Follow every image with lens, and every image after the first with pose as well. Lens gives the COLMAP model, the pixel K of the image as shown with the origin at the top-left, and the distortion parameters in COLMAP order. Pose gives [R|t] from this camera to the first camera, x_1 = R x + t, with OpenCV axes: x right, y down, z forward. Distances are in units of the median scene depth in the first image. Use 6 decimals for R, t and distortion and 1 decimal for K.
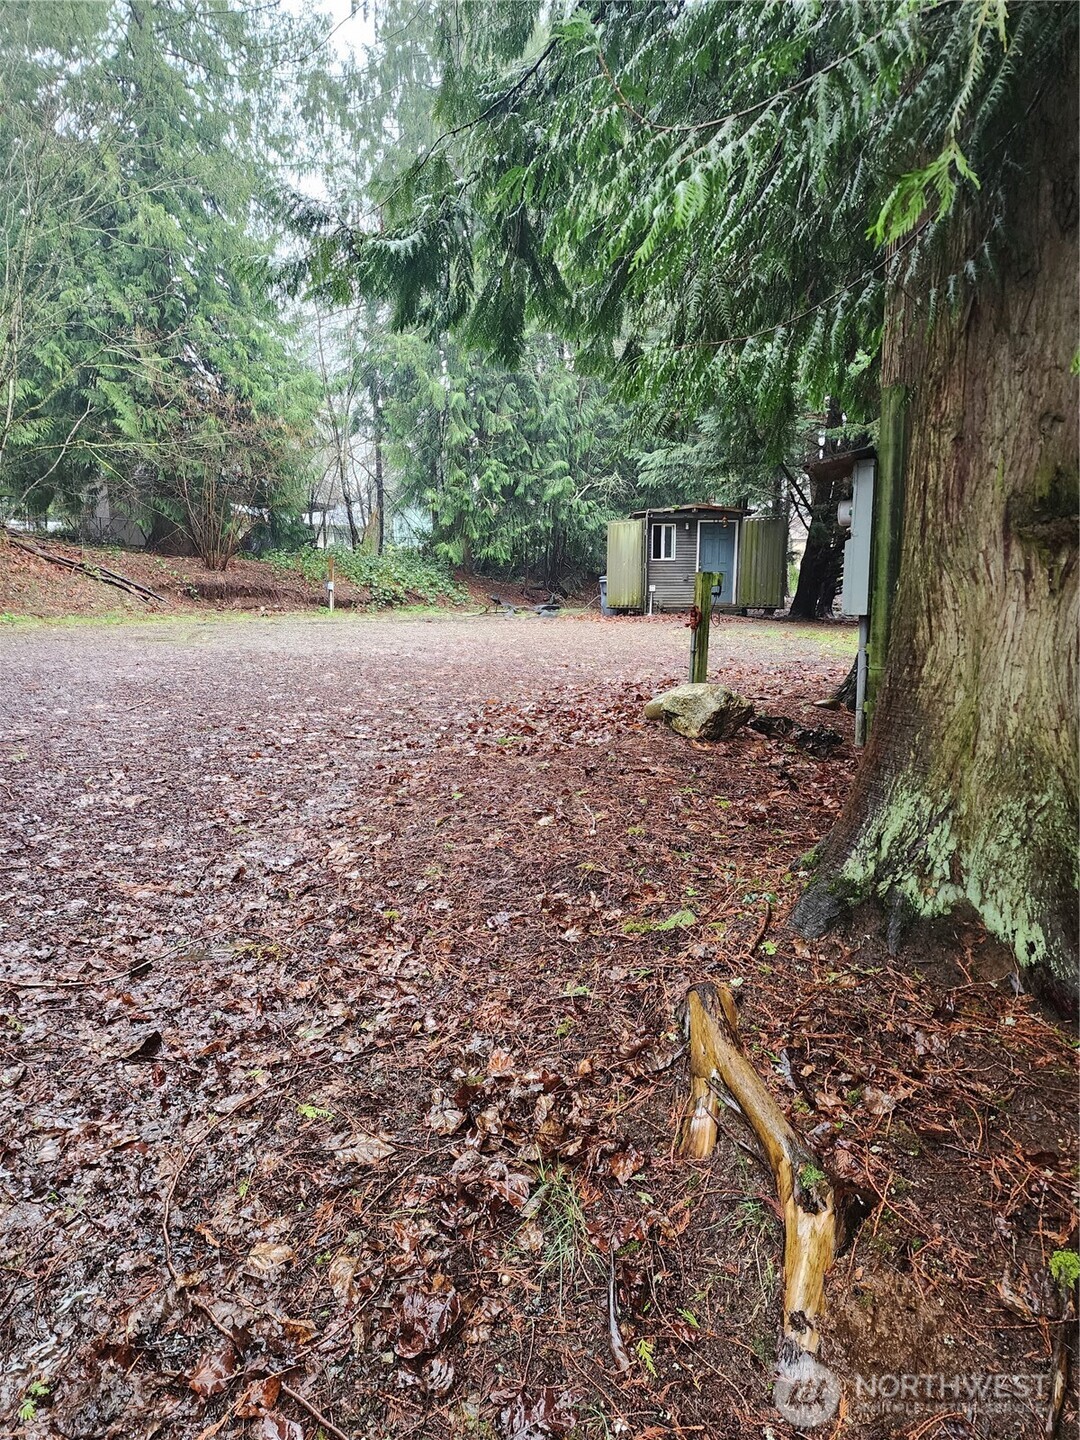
lens RADIAL K [[951.6, 0, 540.0], [0, 951.6, 720.0], [0, 0, 1]] dist [0.002414, -0.000467]
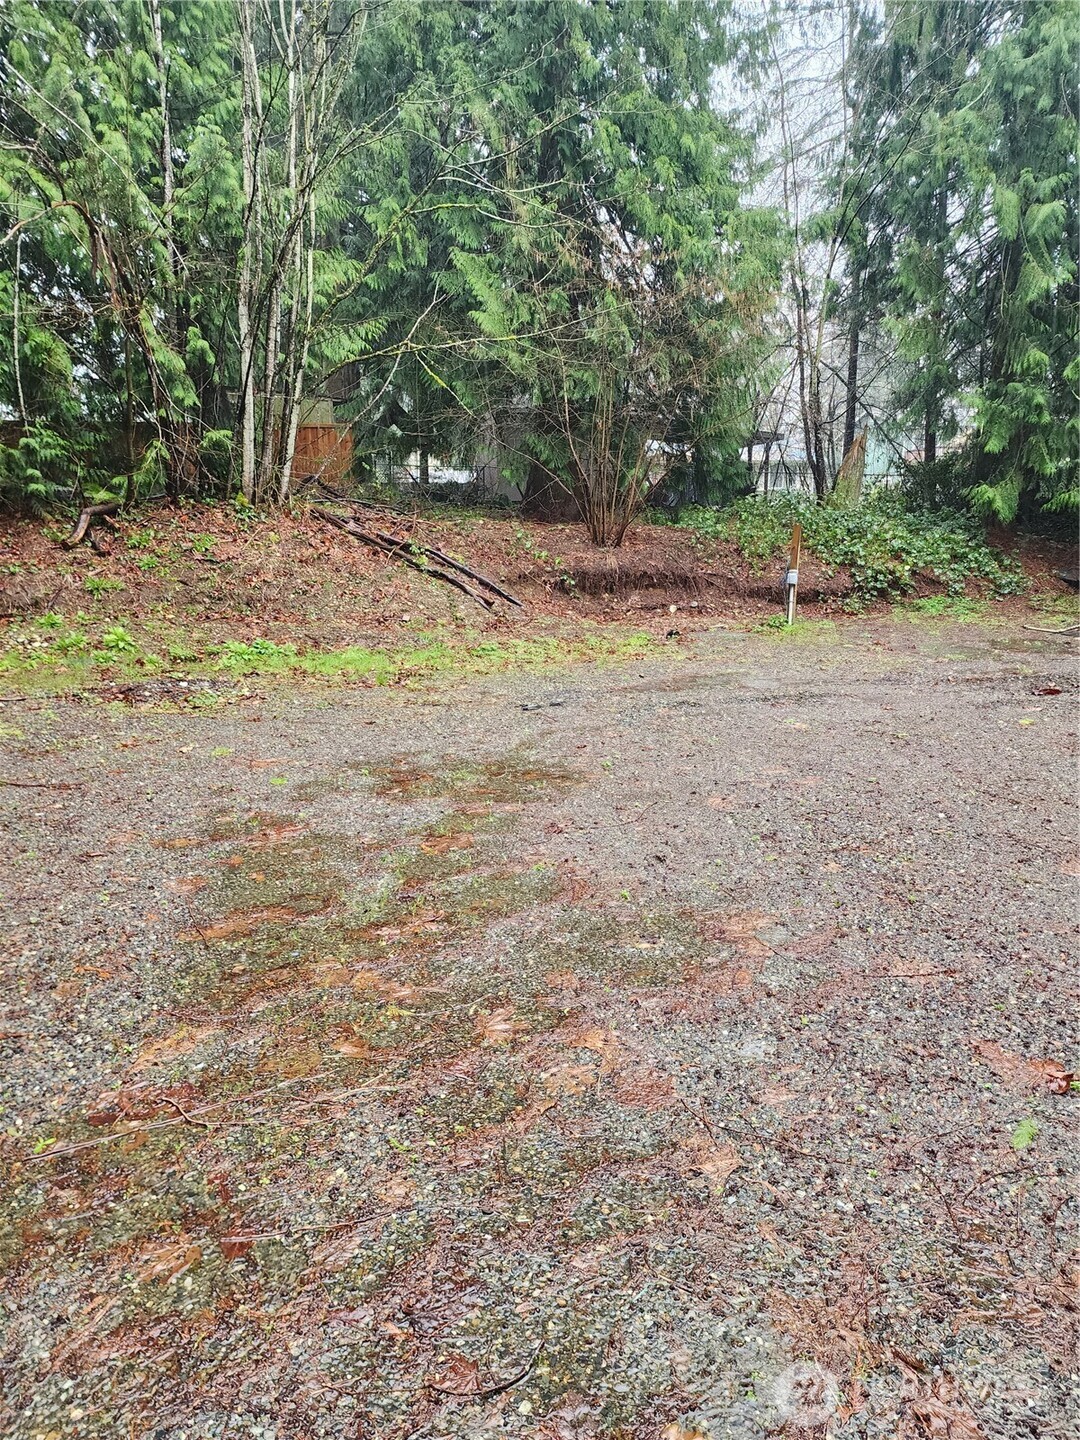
lens RADIAL K [[949.3, 0, 540.0], [0, 949.3, 720.0], [0, 0, 1]] dist [0.095228, -0.000804]
pose [[0.910593, 0.069493, -0.407421, -0.101135], [-0.043093, 0.996354, 0.073633, -0.077926], [0.411052, -0.049493, 0.910267, 0.354670]]
